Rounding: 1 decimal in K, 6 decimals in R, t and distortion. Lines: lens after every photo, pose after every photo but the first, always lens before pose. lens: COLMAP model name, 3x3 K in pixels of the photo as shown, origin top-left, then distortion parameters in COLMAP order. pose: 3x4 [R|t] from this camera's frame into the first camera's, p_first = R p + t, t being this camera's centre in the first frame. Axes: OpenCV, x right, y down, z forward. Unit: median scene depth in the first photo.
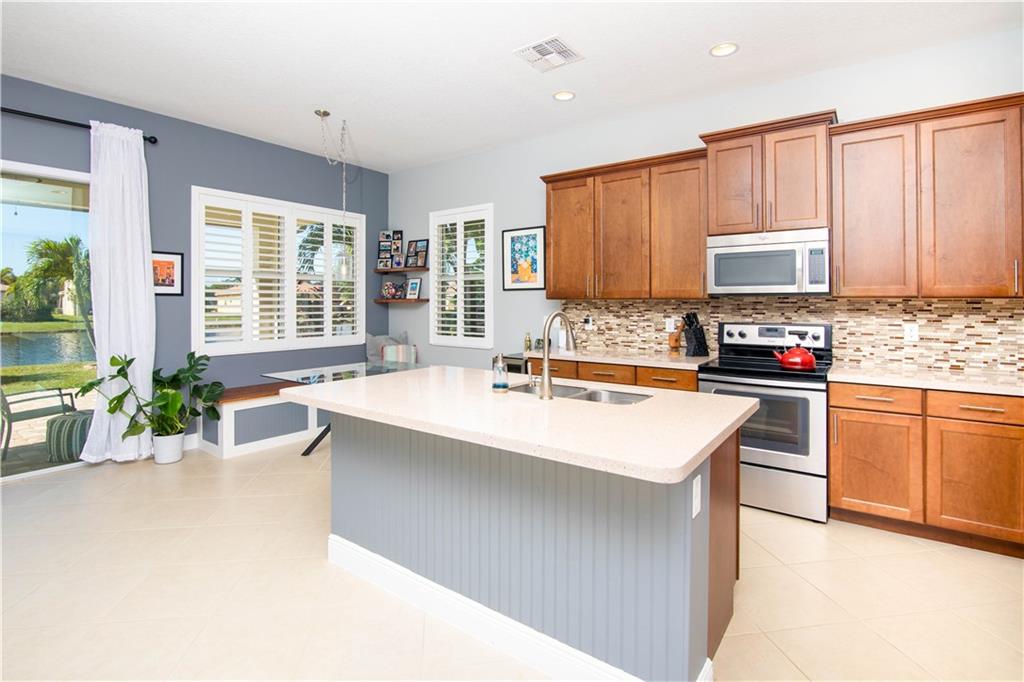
lens RADIAL K [[473.0, 0, 533.5], [0, 473.0, 303.8], [0, 0, 1]] dist [-0.011389, -0.000443]
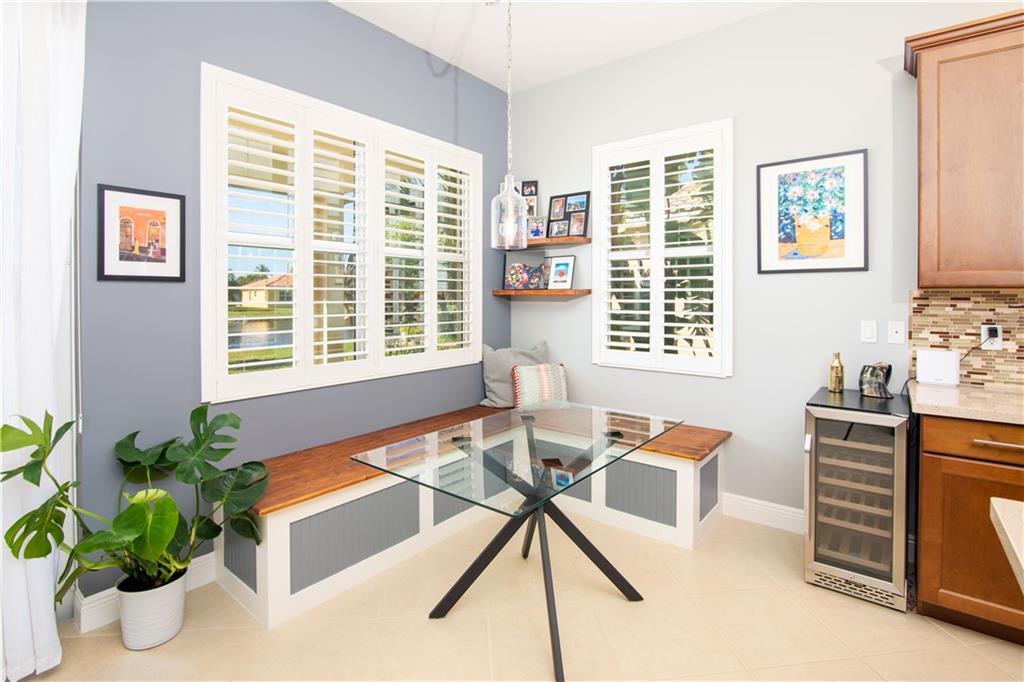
lens RADIAL K [[473.0, 0, 538.0], [0, 473.0, 301.1], [0, 0, 1]] dist [-0.011389, -0.000443]
pose [[0.999730, -0.000068, -0.023217, -0.343843], [0.000237, 0.999974, 0.007242, 0.000104], [0.023216, -0.007246, 0.999704, 0.488589]]
